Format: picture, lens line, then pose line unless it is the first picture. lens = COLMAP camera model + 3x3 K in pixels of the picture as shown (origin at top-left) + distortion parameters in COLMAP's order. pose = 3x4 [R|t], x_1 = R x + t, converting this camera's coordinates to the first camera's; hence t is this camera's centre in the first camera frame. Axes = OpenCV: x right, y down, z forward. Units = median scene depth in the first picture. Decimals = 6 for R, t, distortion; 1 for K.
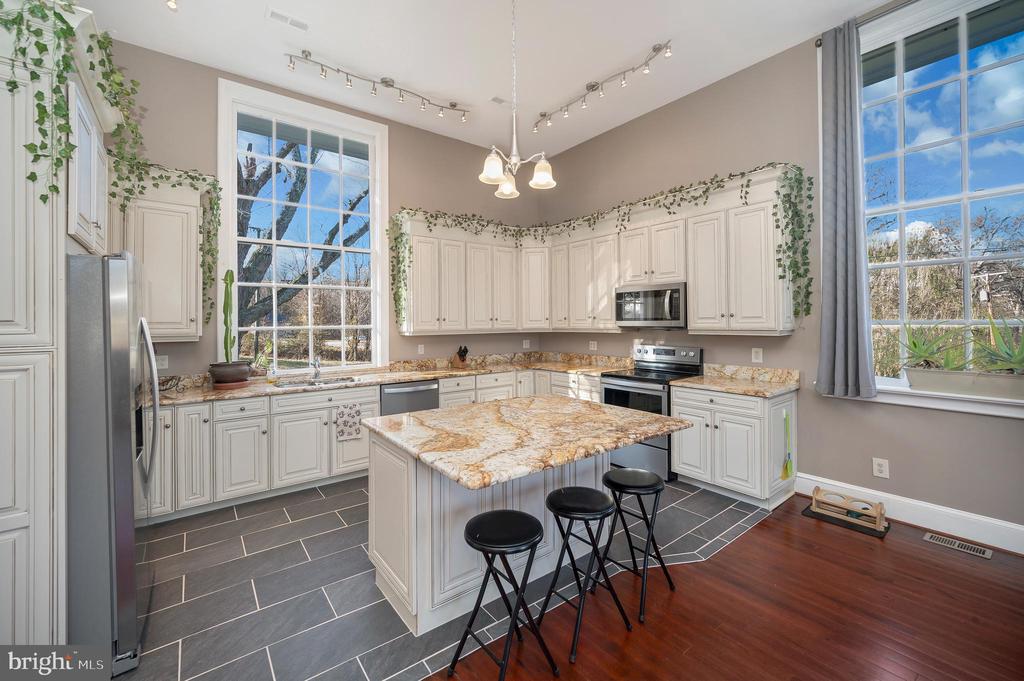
lens RADIAL K [[420.6, 0, 517.7], [0, 420.6, 314.8], [0, 0, 1]] dist [-0.002464, -0.000324]
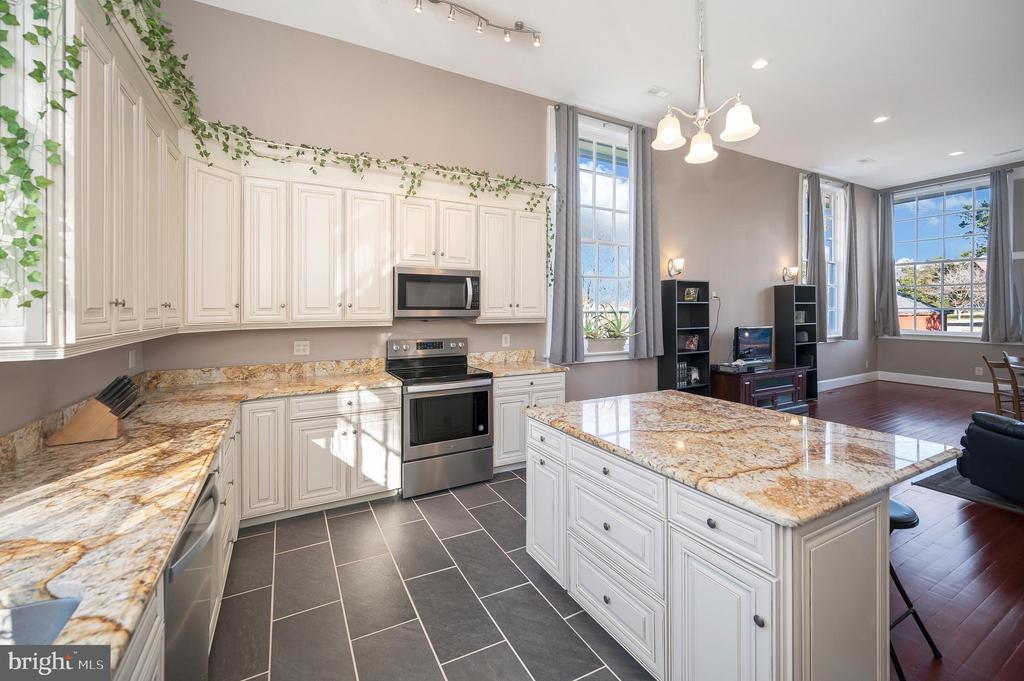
lens RADIAL K [[420.6, 0, 507.5], [0, 420.6, 307.4], [0, 0, 1]] dist [-0.002464, -0.000324]
pose [[0.172666, 0.012024, 0.984907, -0.530960], [-0.015400, 0.999836, -0.009507, 0.015369], [-0.984860, -0.013526, 0.172823, 0.743199]]
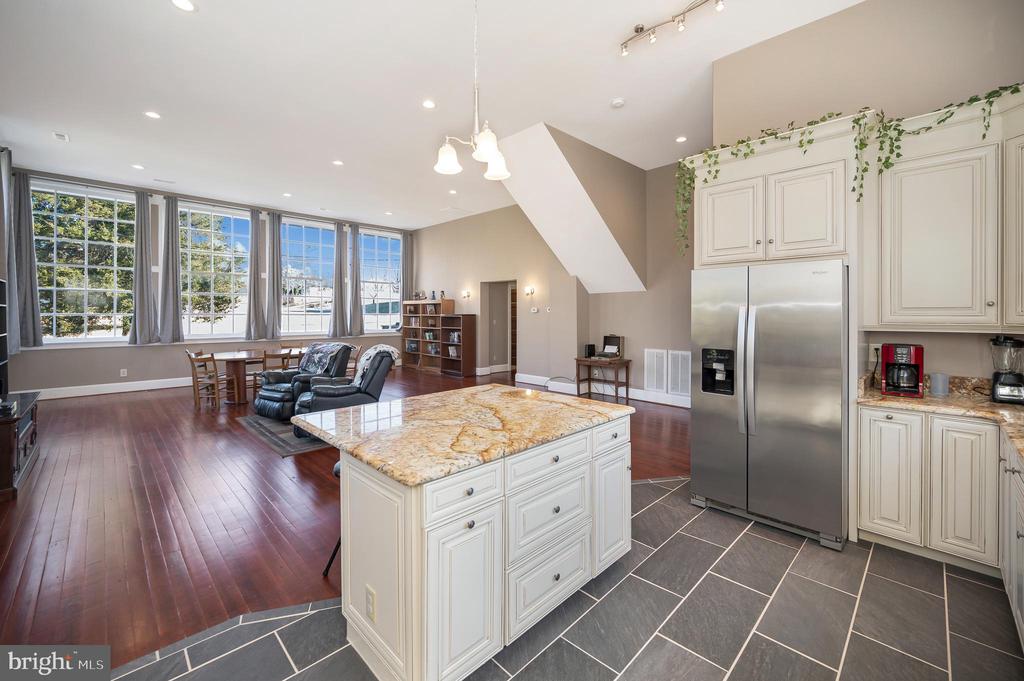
lens RADIAL K [[420.6, 0, 501.9], [0, 420.6, 309.1], [0, 0, 1]] dist [-0.002464, -0.000324]
pose [[-0.995209, 0.008754, -0.097375, 0.002249], [0.011568, 0.999530, -0.028374, 0.025194], [0.097081, -0.029365, -0.994843, 1.166177]]
